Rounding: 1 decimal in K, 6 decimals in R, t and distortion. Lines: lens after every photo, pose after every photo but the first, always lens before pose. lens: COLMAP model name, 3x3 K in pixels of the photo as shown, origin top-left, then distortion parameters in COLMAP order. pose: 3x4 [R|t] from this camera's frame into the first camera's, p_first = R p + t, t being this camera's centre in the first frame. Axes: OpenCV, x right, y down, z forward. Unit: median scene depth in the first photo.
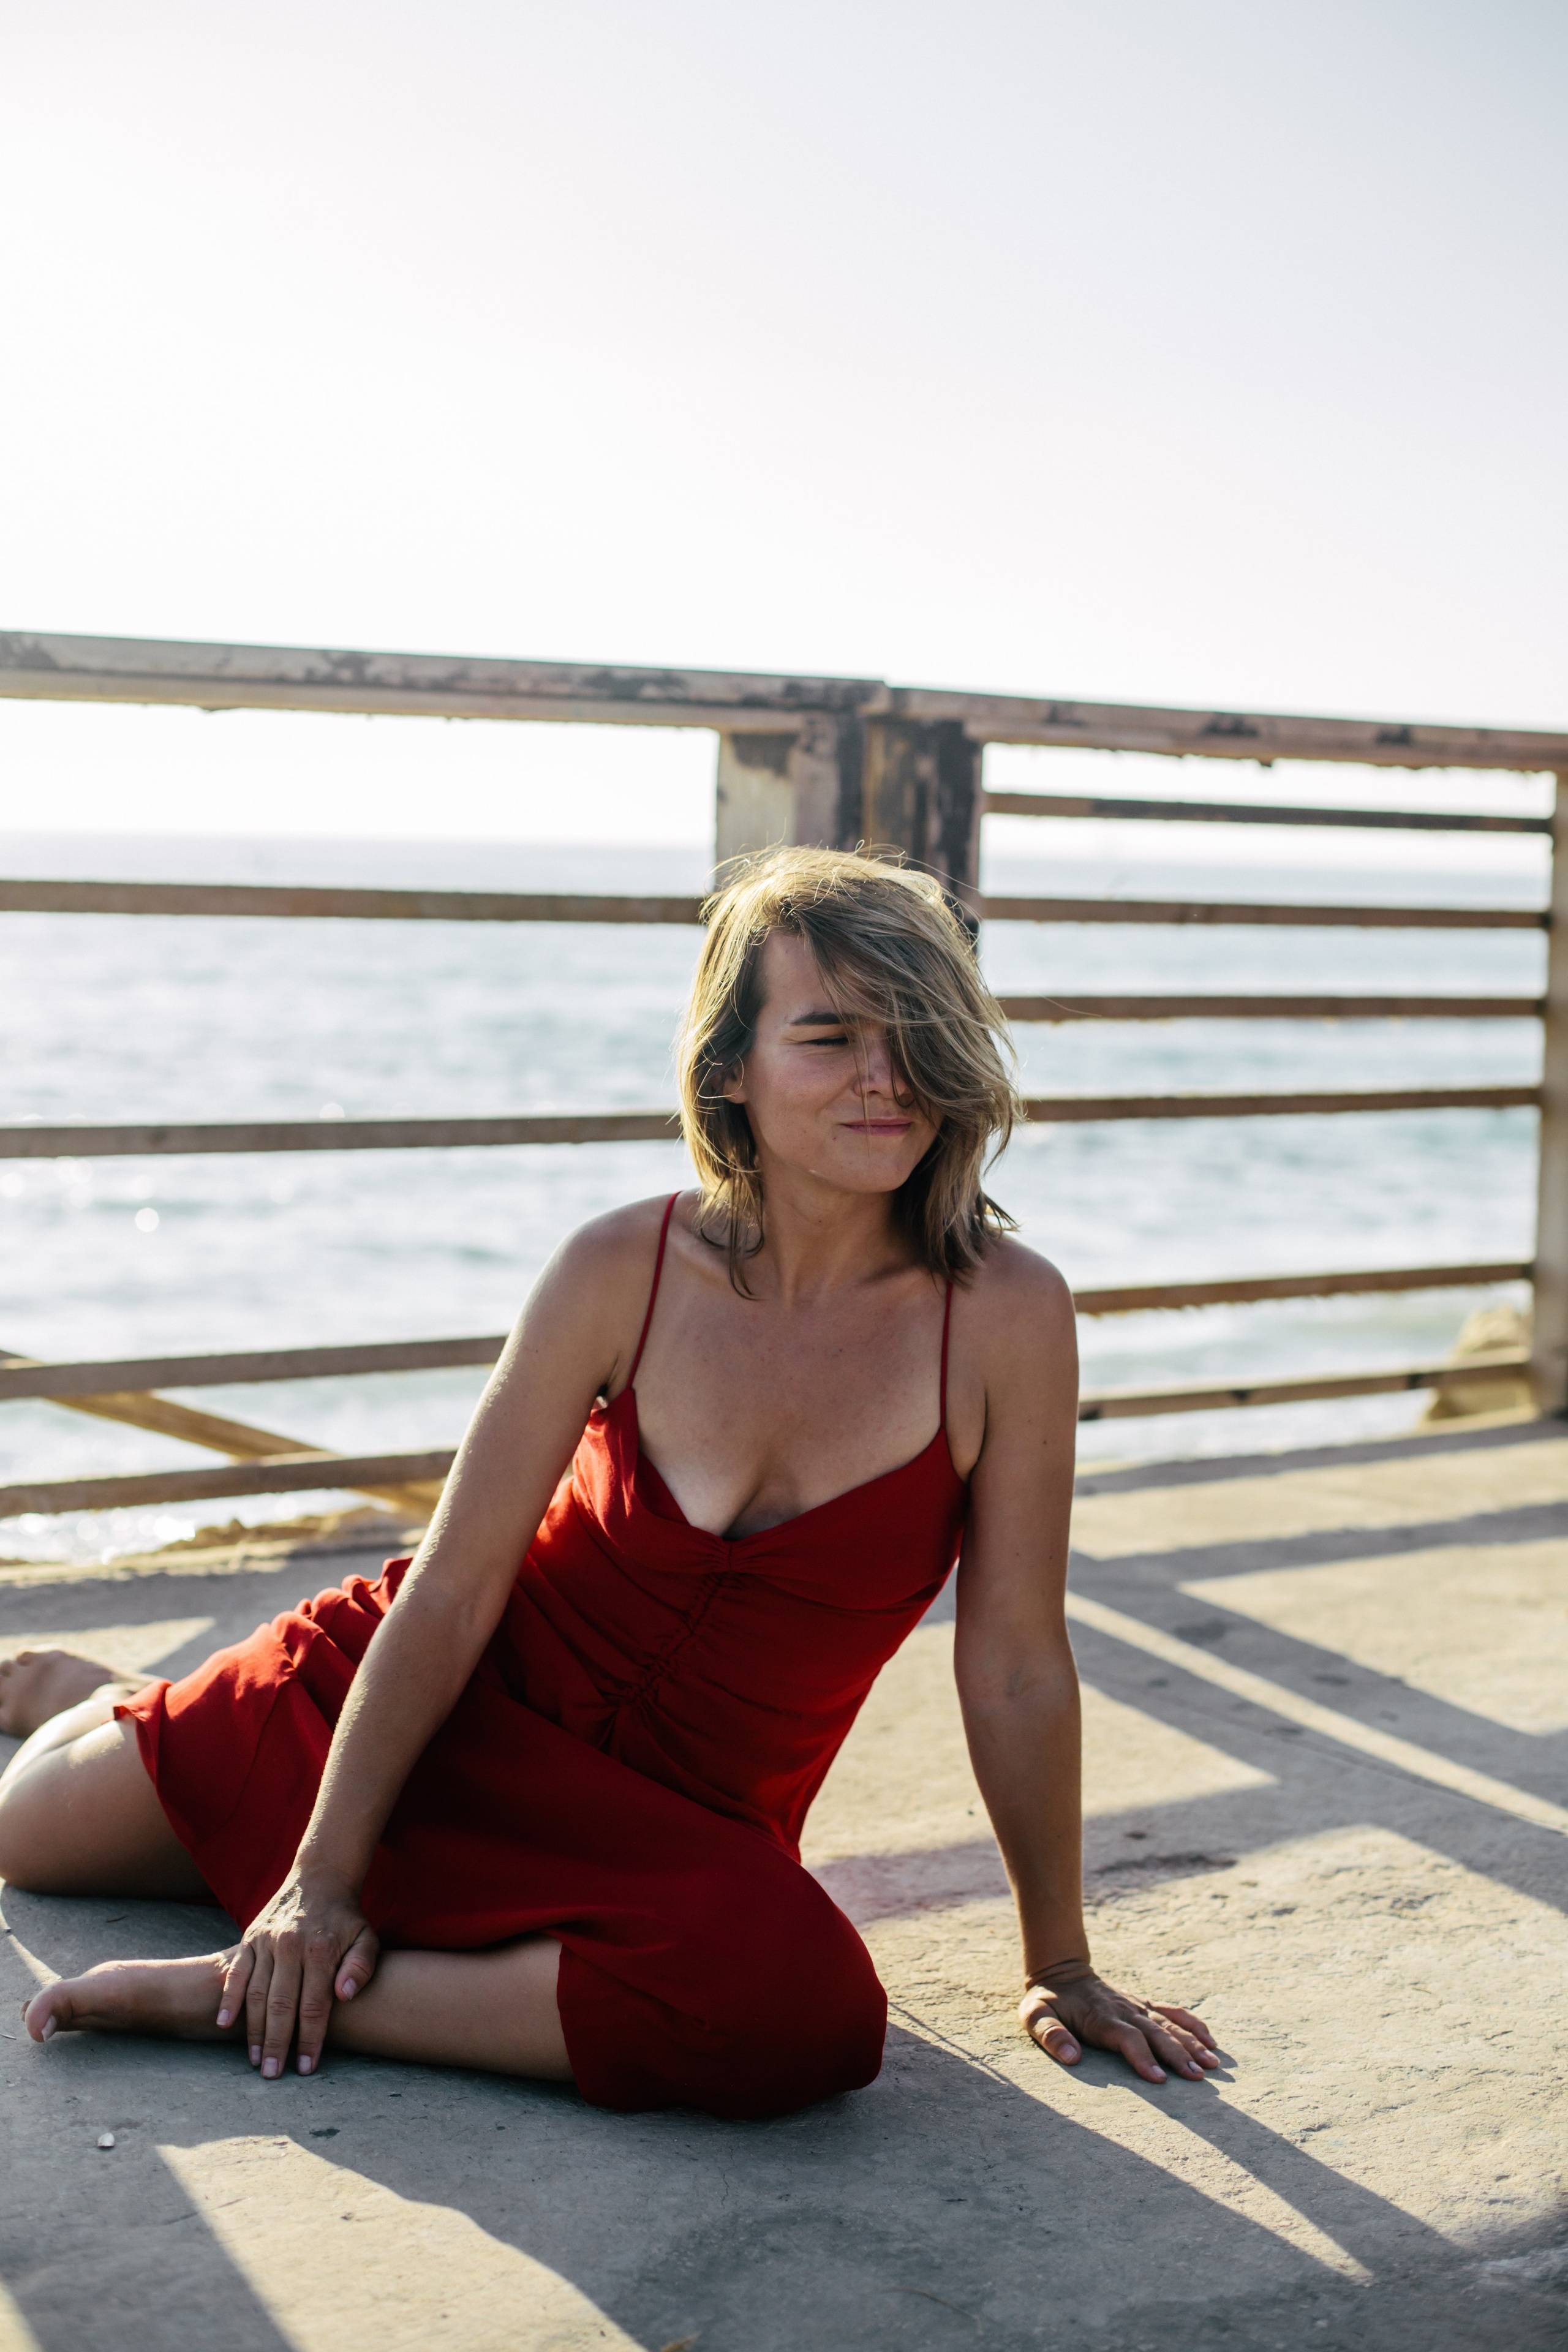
lens RADIAL K [[3315.3, 0, 784.5], [0, 3315.3, 1174.0], [0, 0, 1]] dist [-0.165592, 0.000000]
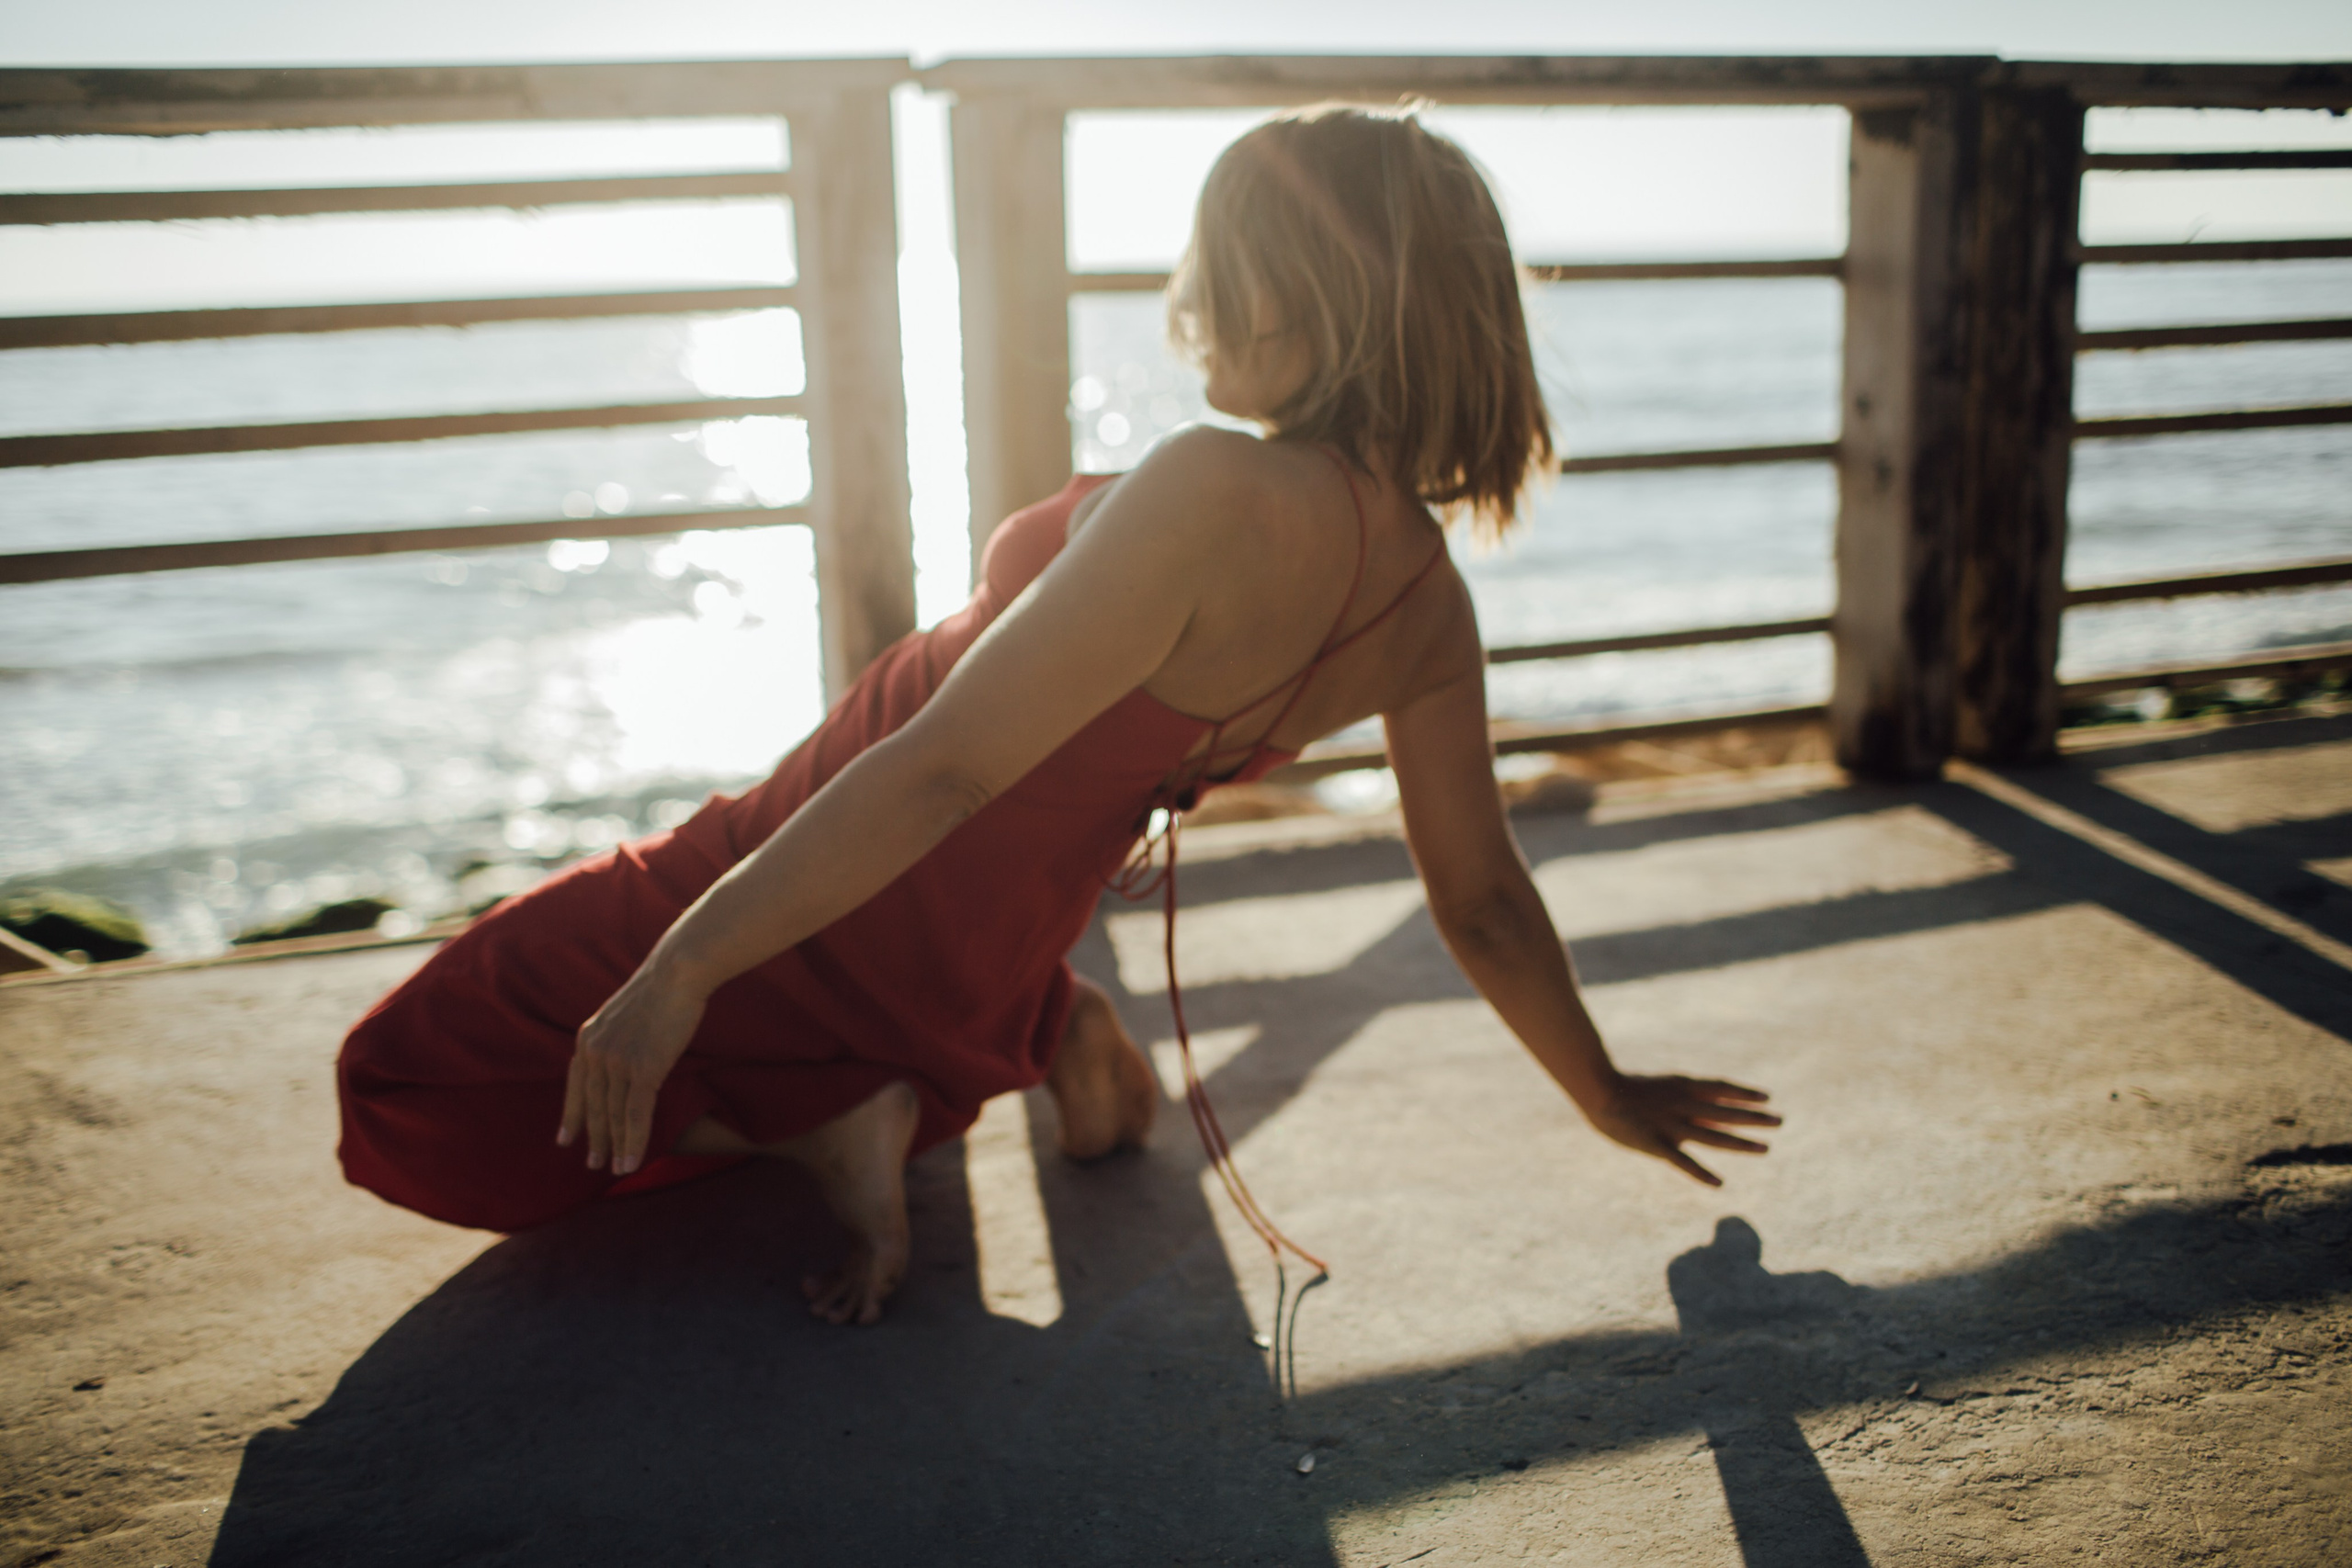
lens RADIAL K [[2389.6, 0, 1176.5], [0, 2389.6, 784.3], [0, 0, 1]] dist [-0.011305, 0.000000]
pose [[0.960768, 0.003900, -0.277324, -0.013643], [0.030135, 0.992514, 0.118358, -0.004766], [0.275710, -0.122072, 0.953458, 0.105790]]
